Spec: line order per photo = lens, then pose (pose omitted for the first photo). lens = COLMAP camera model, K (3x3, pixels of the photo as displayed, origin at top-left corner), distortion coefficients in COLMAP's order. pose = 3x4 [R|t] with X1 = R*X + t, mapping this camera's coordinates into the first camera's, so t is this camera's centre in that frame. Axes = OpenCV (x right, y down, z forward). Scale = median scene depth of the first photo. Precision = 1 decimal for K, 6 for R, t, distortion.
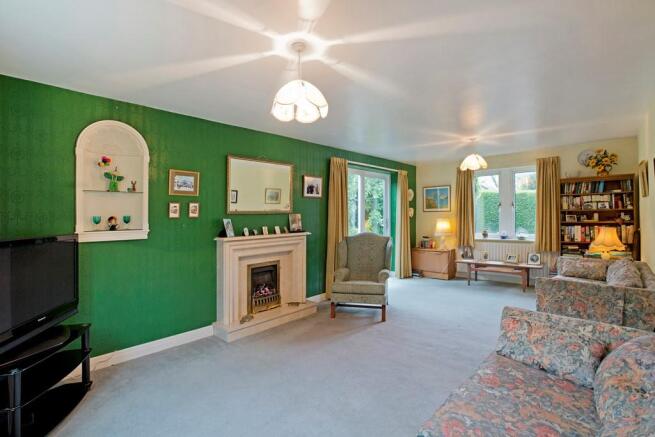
lens RADIAL K [[319.3, 0, 338.3], [0, 319.3, 216.1], [0, 0, 1]] dist [0.000361, 0.000961]
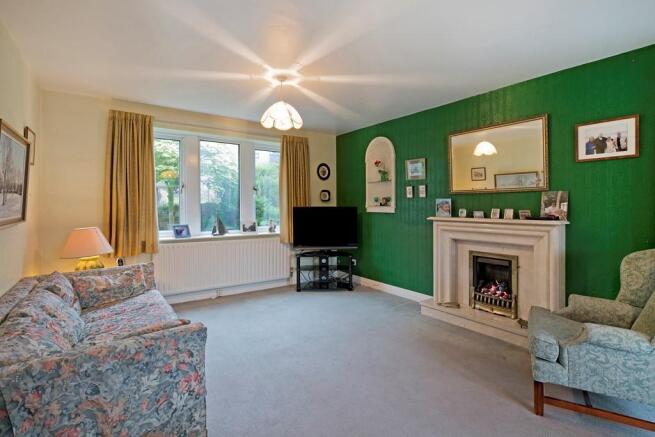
lens RADIAL K [[308.0, 0, 330.8], [0, 308.0, 204.3], [0, 0, 1]] dist [-0.005253, -0.000494]
pose [[-0.197543, 0.020049, -0.980089, 0.477195], [0.010779, 0.999775, 0.018280, 0.002898], [0.980235, -0.006953, -0.197715, 0.595751]]
